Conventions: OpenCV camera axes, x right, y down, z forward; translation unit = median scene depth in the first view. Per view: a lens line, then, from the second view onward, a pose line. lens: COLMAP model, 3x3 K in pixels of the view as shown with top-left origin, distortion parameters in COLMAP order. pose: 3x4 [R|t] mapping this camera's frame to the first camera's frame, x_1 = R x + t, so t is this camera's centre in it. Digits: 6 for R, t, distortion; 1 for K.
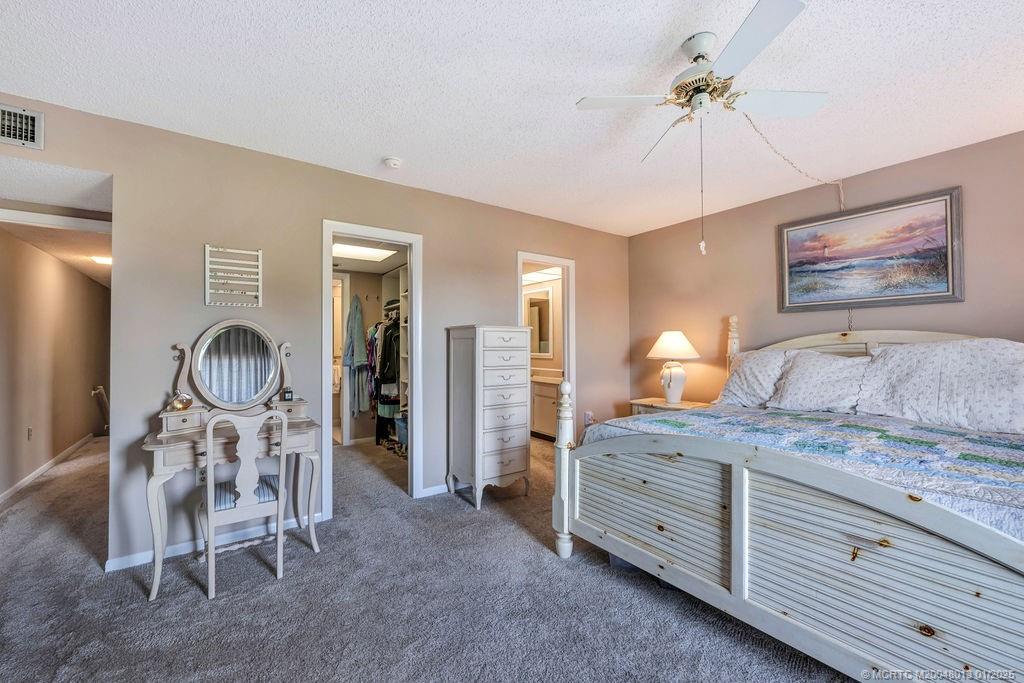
lens RADIAL K [[415.3, 0, 513.5], [0, 415.3, 344.4], [0, 0, 1]] dist [-0.002093, 0.000043]
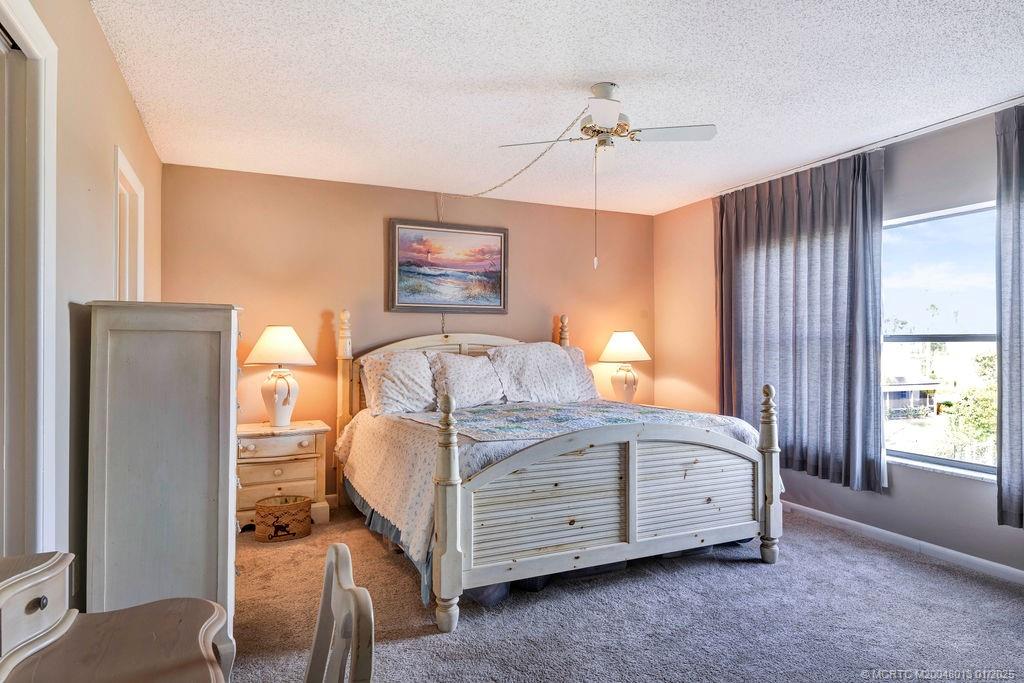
lens RADIAL K [[589.1, 0, 509.9], [0, 589.1, 341.7], [0, 0, 1]] dist [0.000186, -0.001424]
pose [[0.192874, 0.006089, 0.981205, -0.734616], [-0.004606, 0.999975, -0.005300, -0.002280], [-0.981213, -0.003497, 0.192897, 0.563367]]
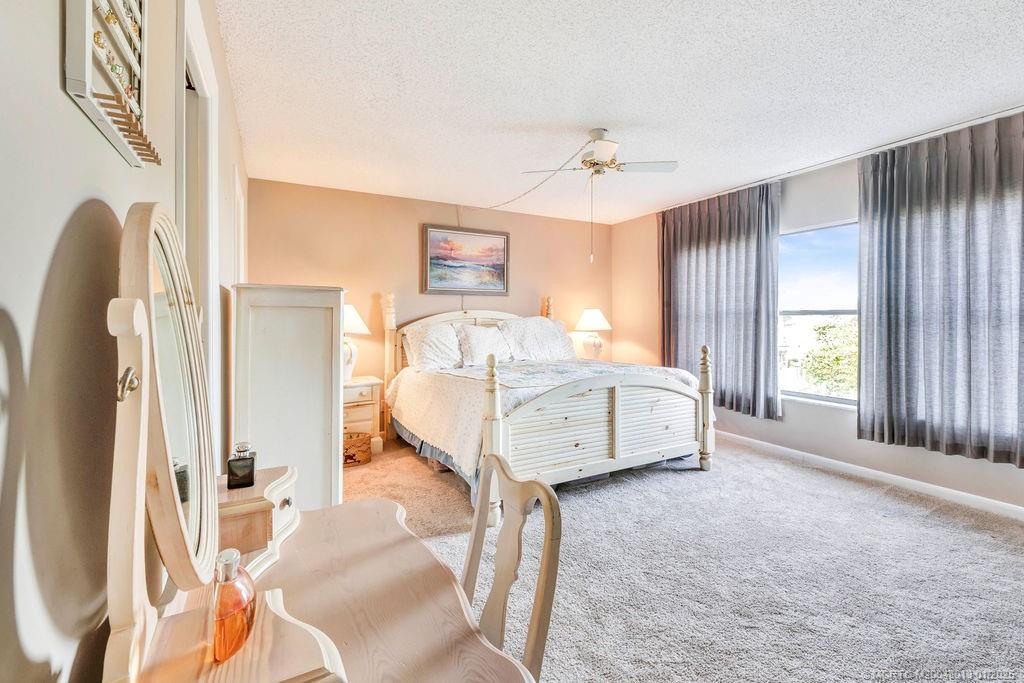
lens RADIAL K [[440.4, 0, 523.6], [0, 440.4, 322.6], [0, 0, 1]] dist [0.000068, 0.000109]
pose [[0.104584, -0.006109, 0.994497, -0.776249], [-0.001466, 0.999979, 0.006297, 0.002447], [-0.994515, -0.002117, 0.104573, 0.664706]]
